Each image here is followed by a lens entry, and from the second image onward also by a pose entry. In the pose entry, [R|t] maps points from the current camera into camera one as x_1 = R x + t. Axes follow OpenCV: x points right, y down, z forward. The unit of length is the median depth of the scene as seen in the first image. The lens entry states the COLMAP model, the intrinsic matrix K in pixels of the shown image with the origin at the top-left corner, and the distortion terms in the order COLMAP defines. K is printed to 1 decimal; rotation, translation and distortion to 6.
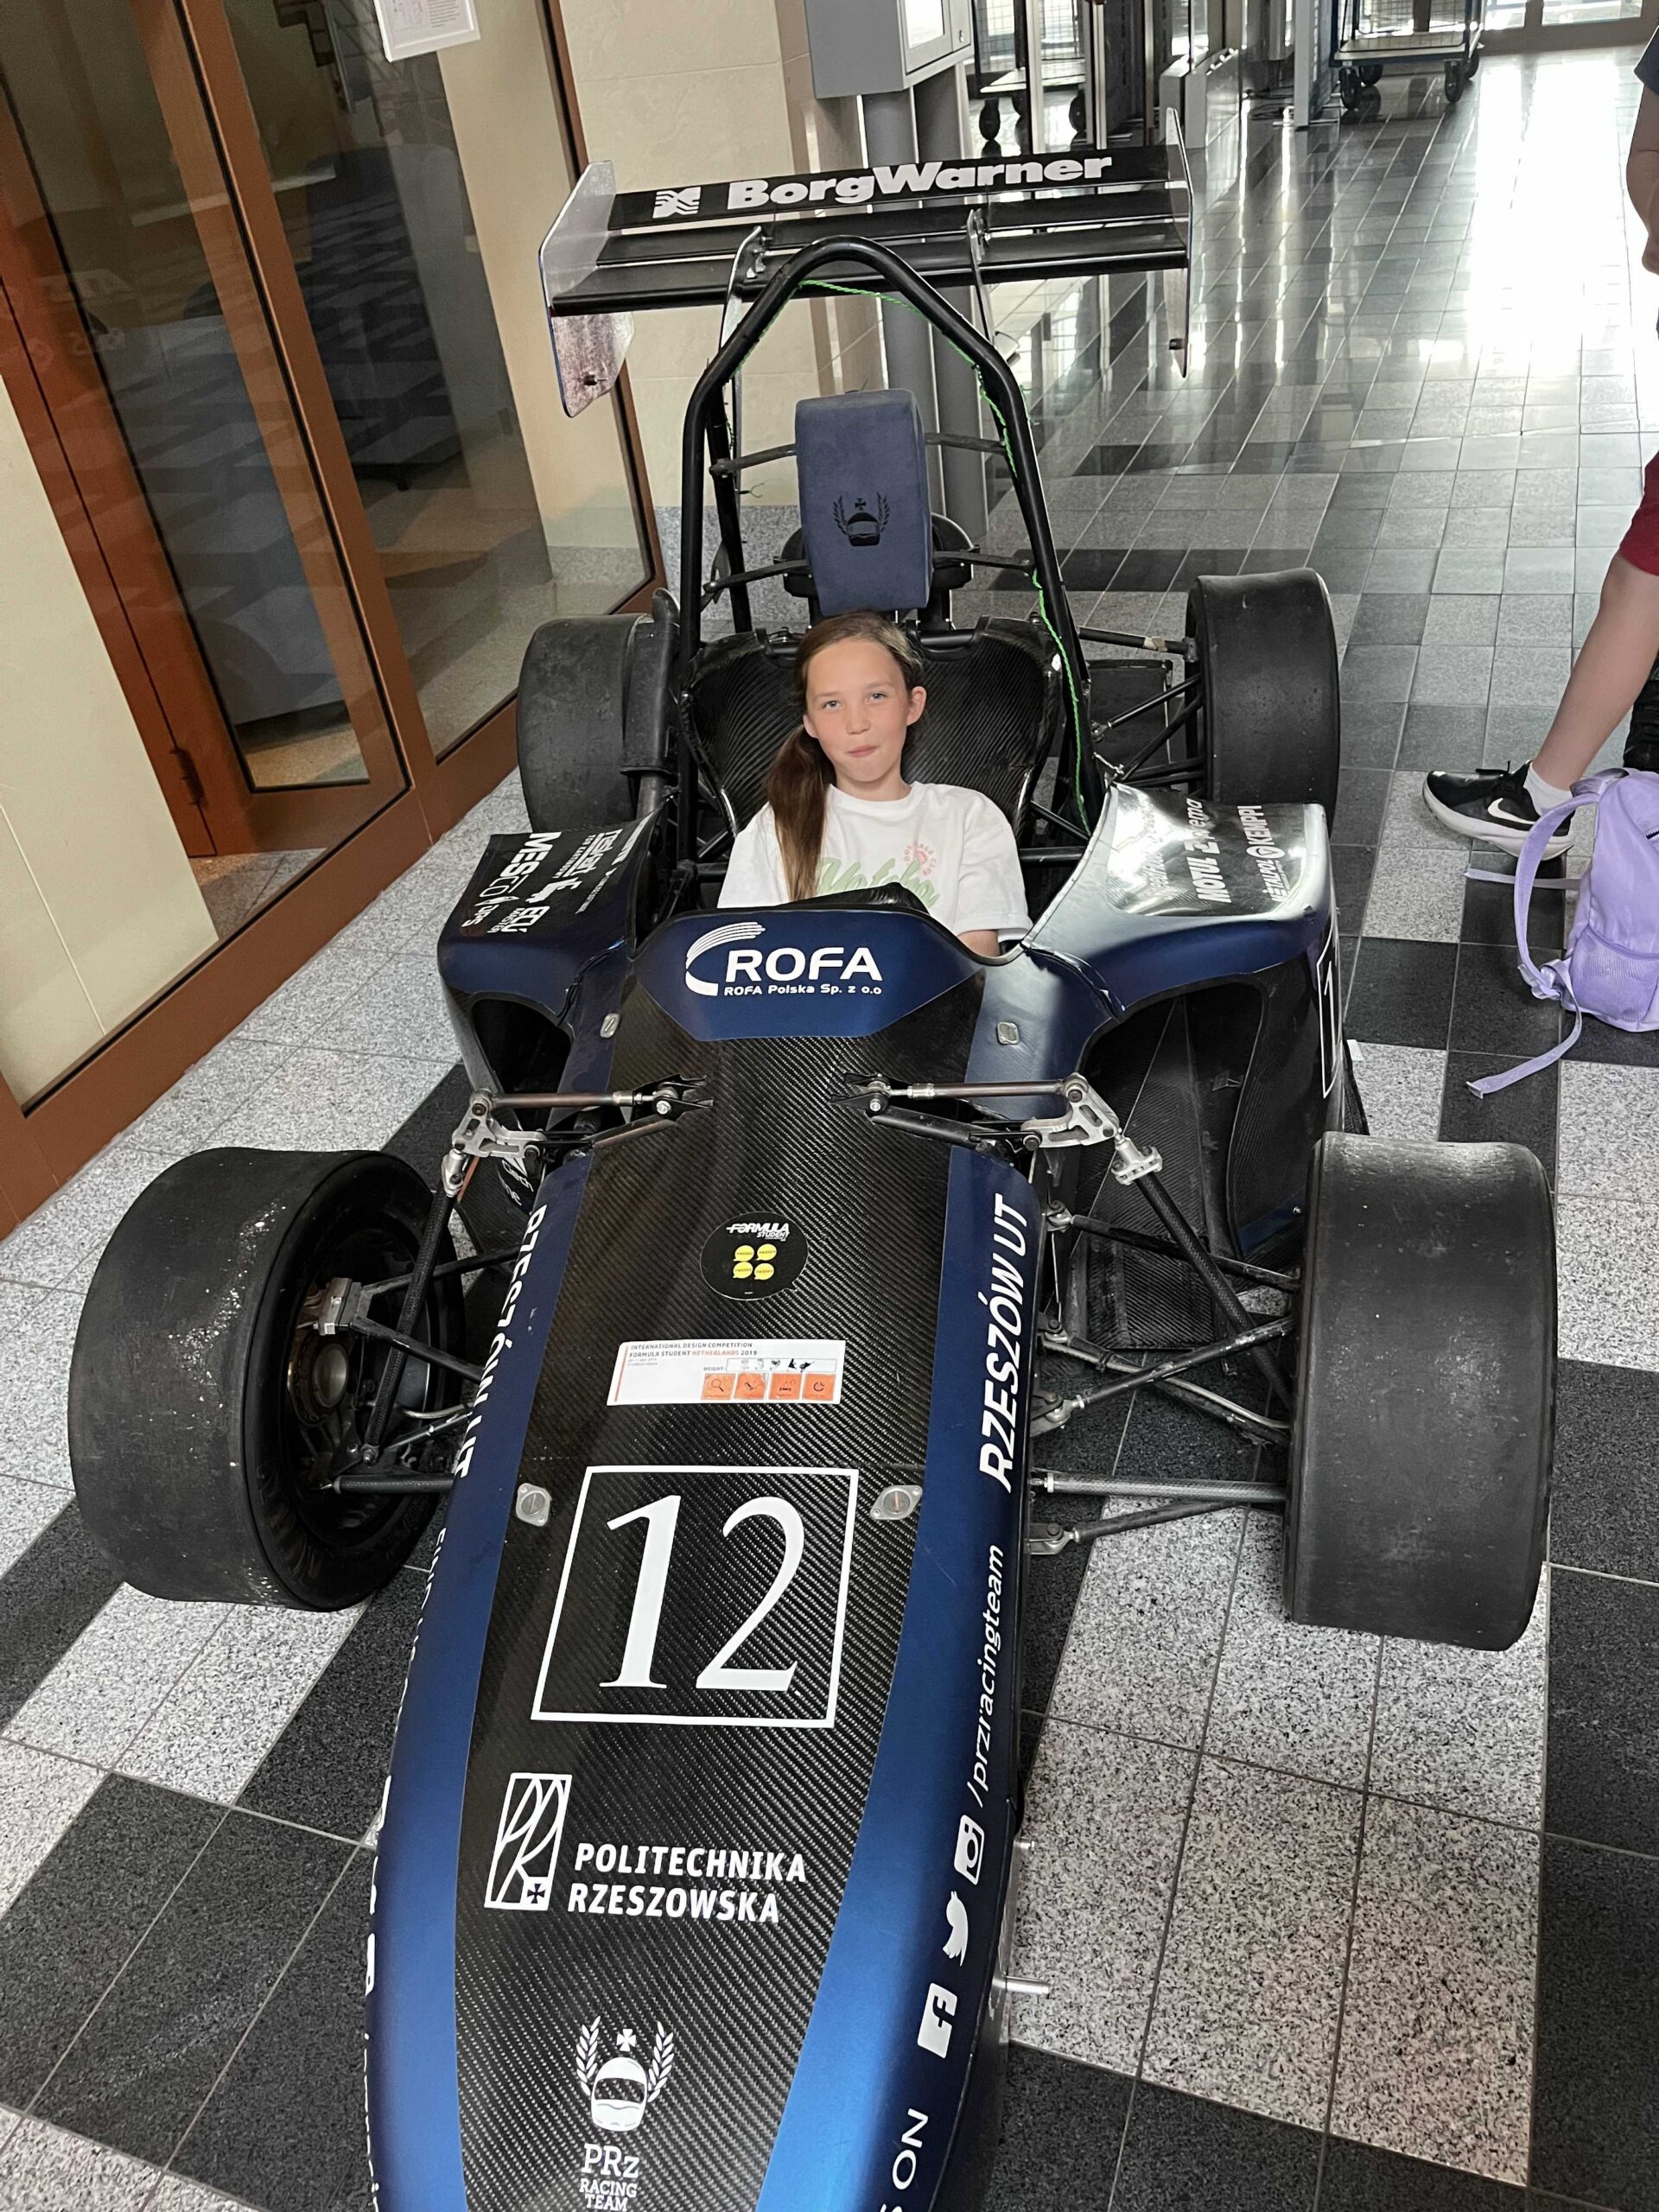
lens RADIAL K [[1664.9, 0, 824.2], [0, 1664.9, 1068.5], [0, 0, 1]] dist [0.041998, -0.047786]
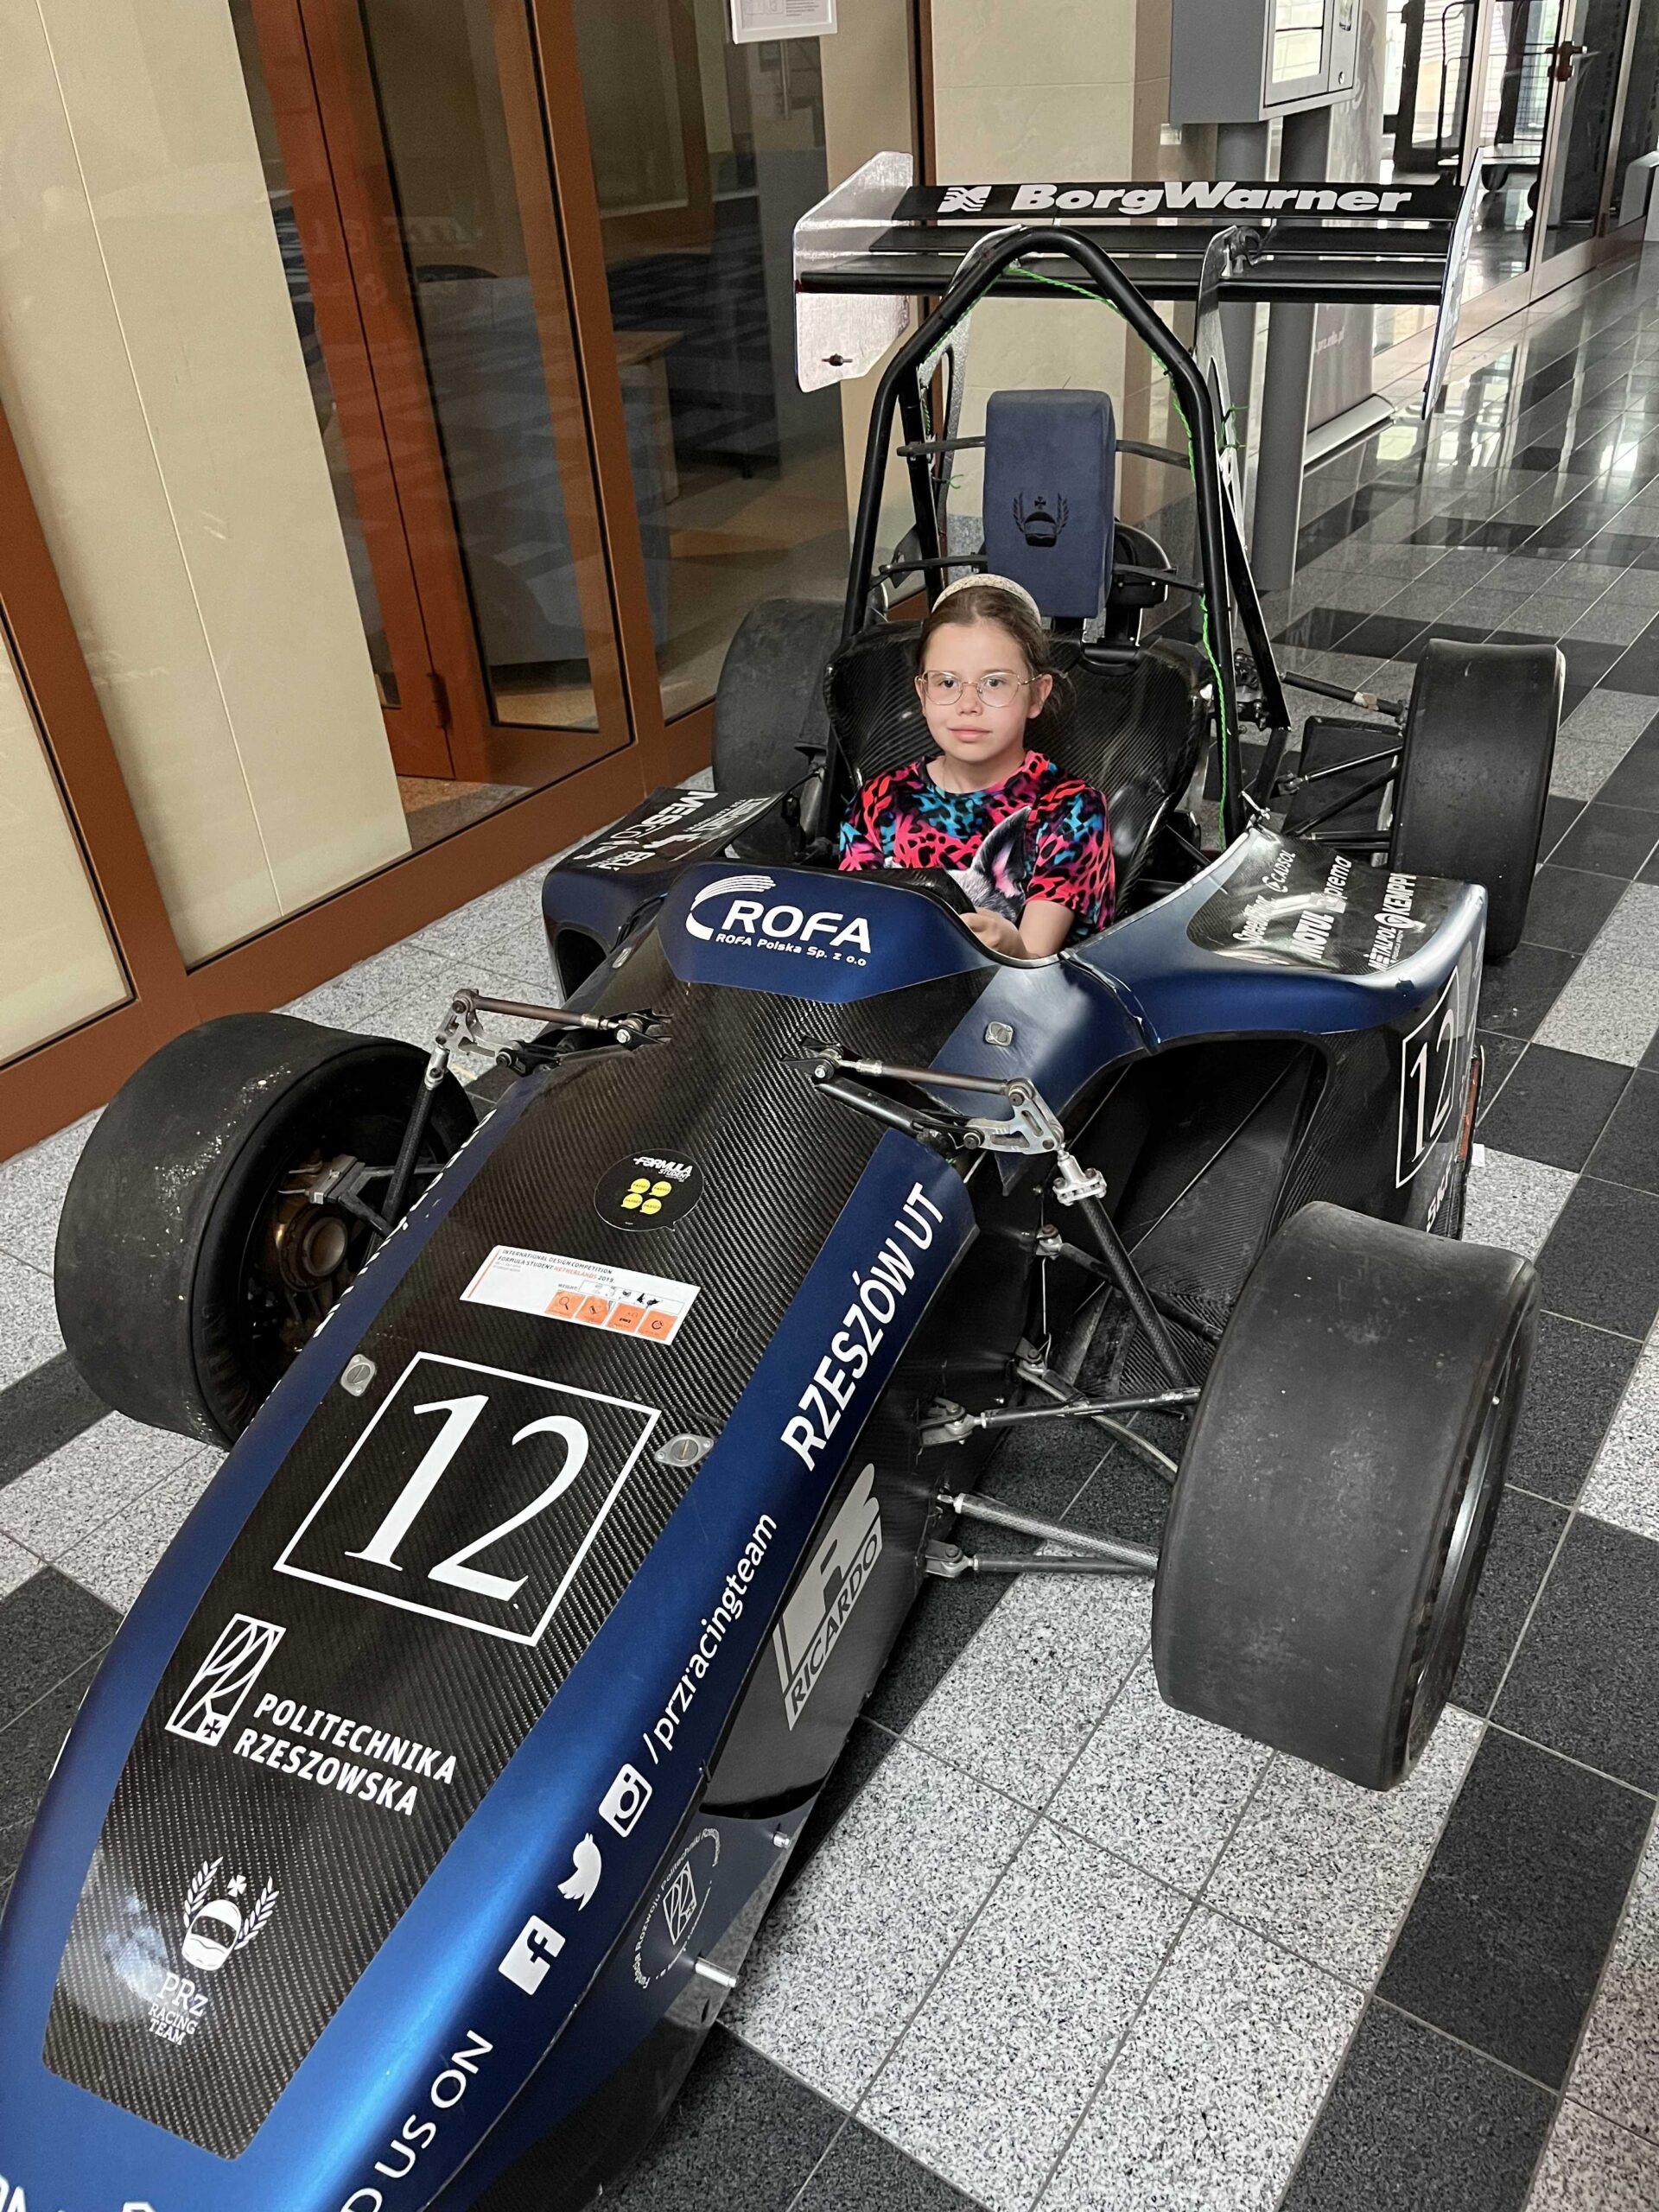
lens RADIAL K [[1658.7, 0, 837.8], [0, 1658.7, 1078.1], [0, 0, 1]] dist [0.042400, -0.049514]
pose [[0.965232, 0.187470, -0.182157, 0.208375], [-0.190575, 0.981672, 0.000464, 0.022311], [0.178906, 0.034267, 0.983269, 0.040449]]
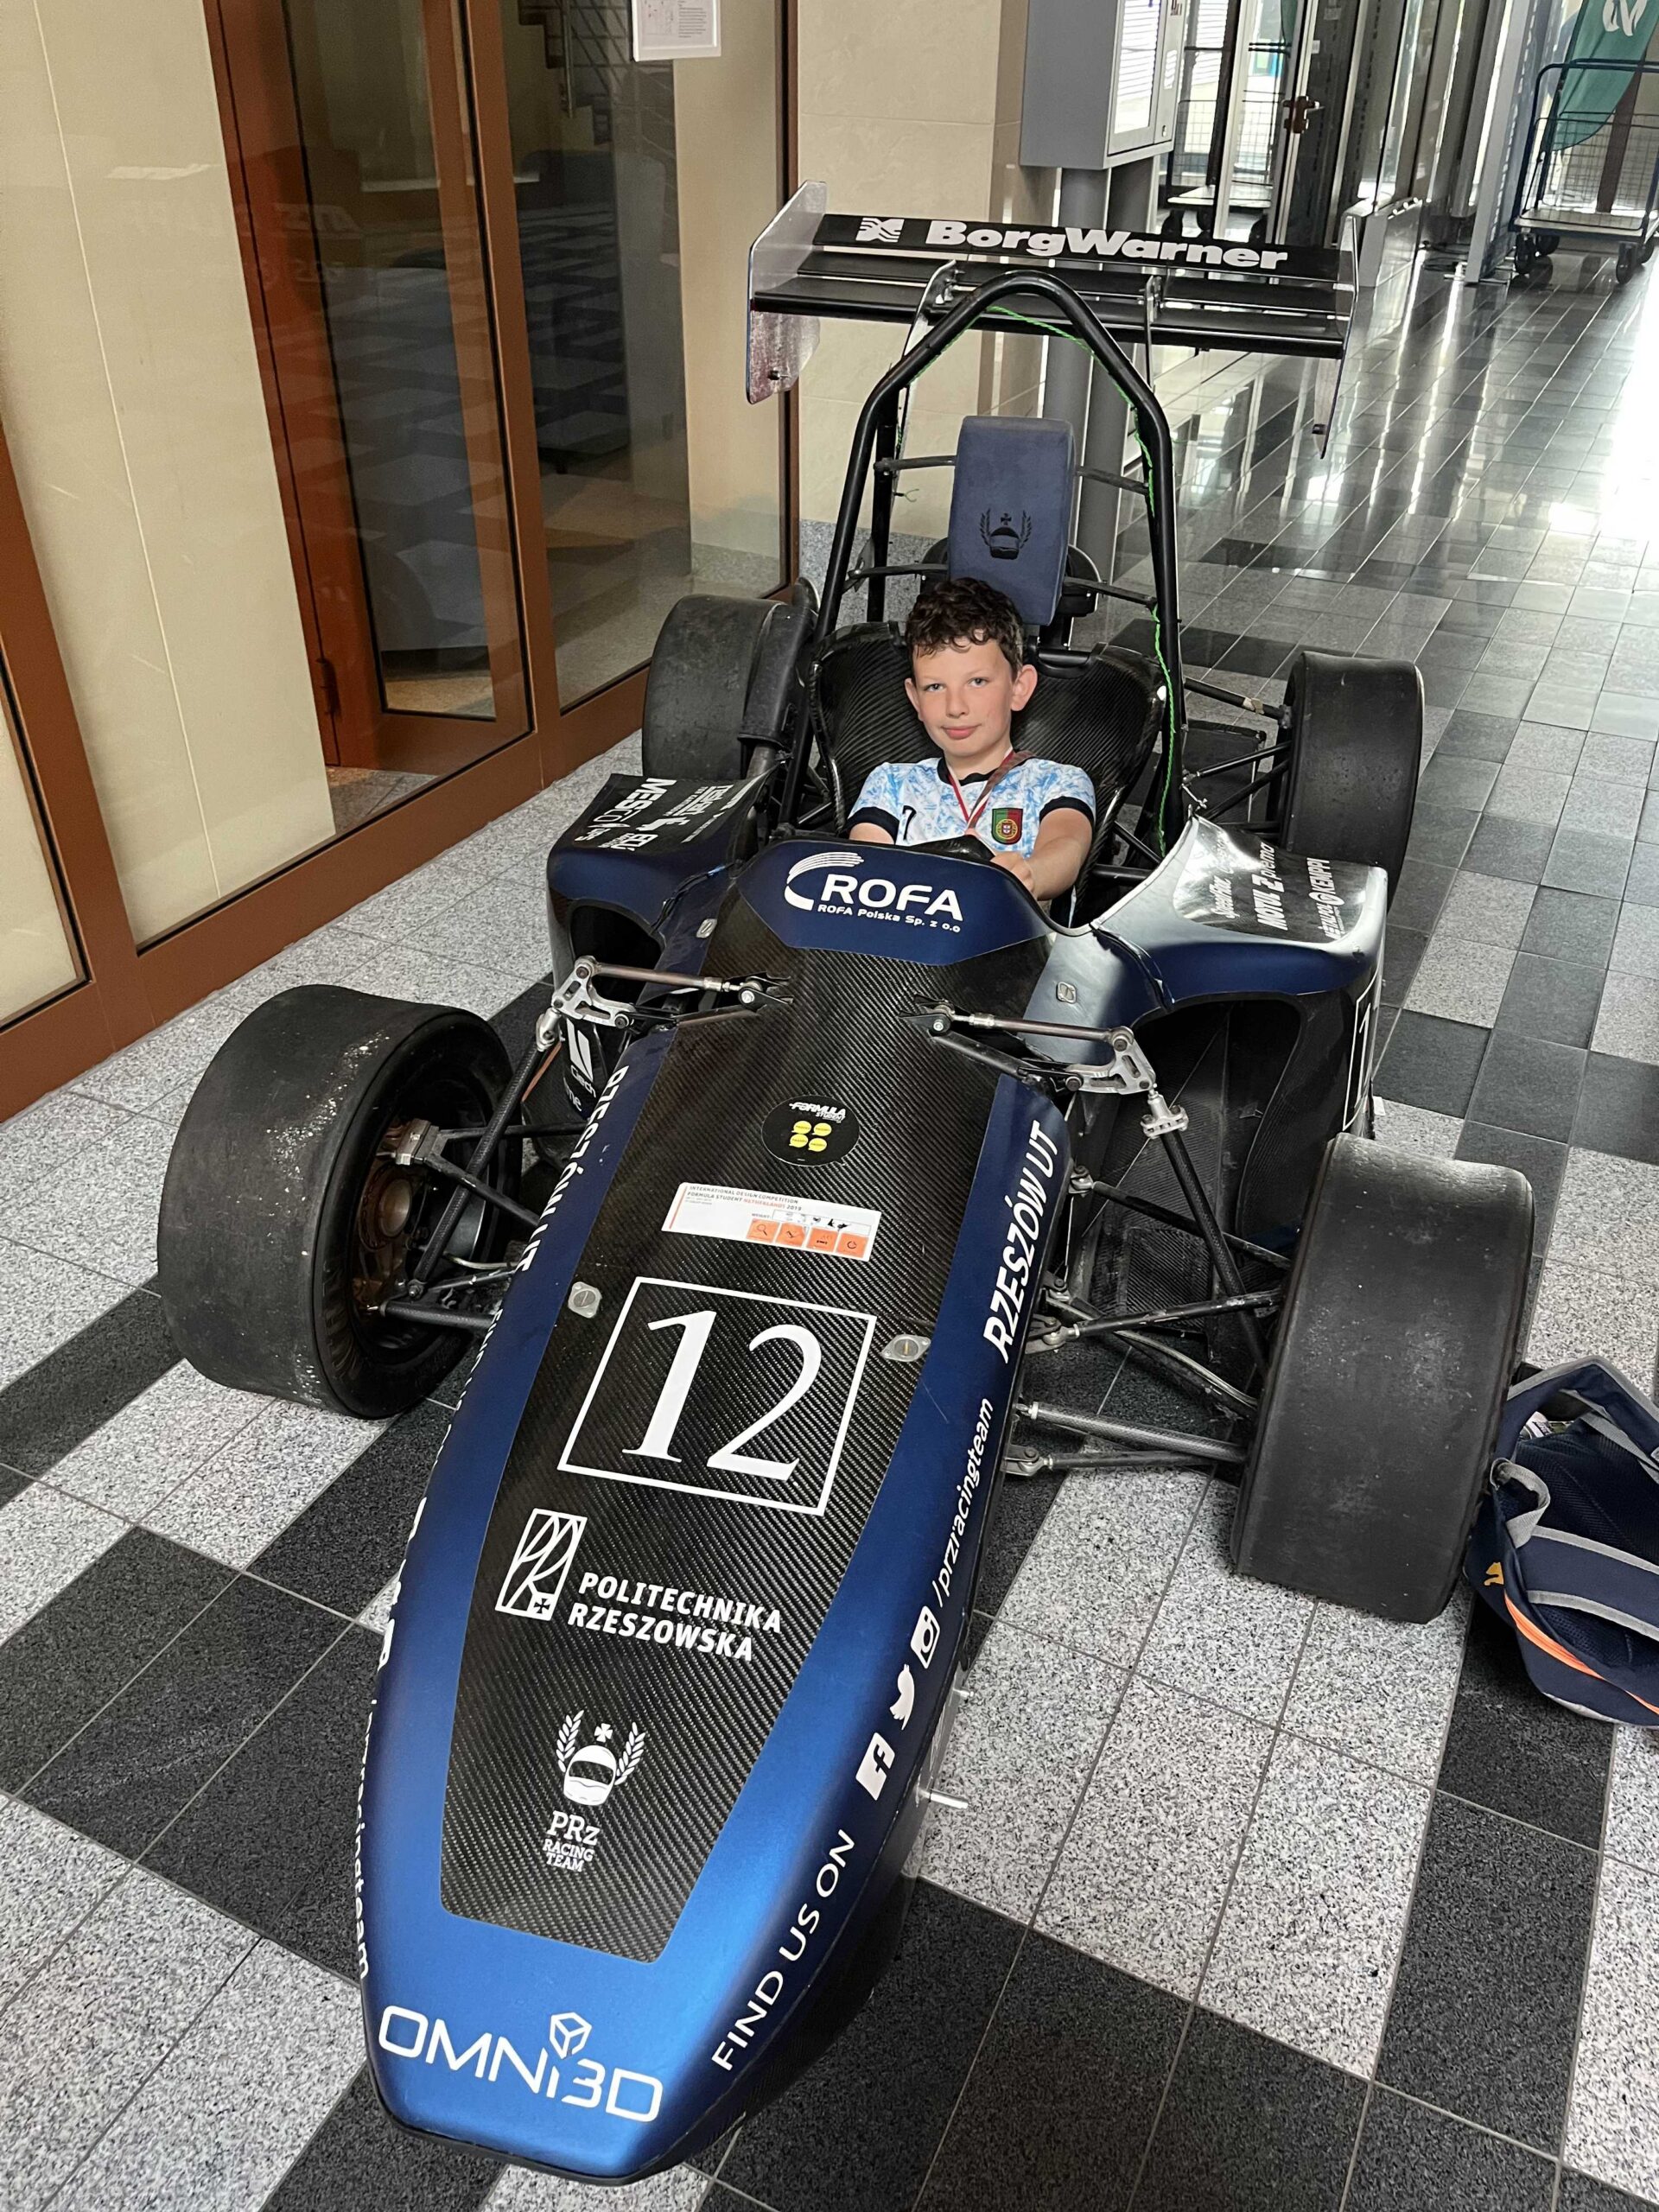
lens RADIAL K [[1664.0, 0, 827.6], [0, 1664.0, 1075.3], [0, 0, 1]] dist [0.035165, -0.033412]
pose [[0.985144, 0.170752, -0.018282, -0.015202], [-0.171250, 0.984758, -0.030419, 0.095889], [0.012809, 0.033098, 0.999370, -0.093831]]
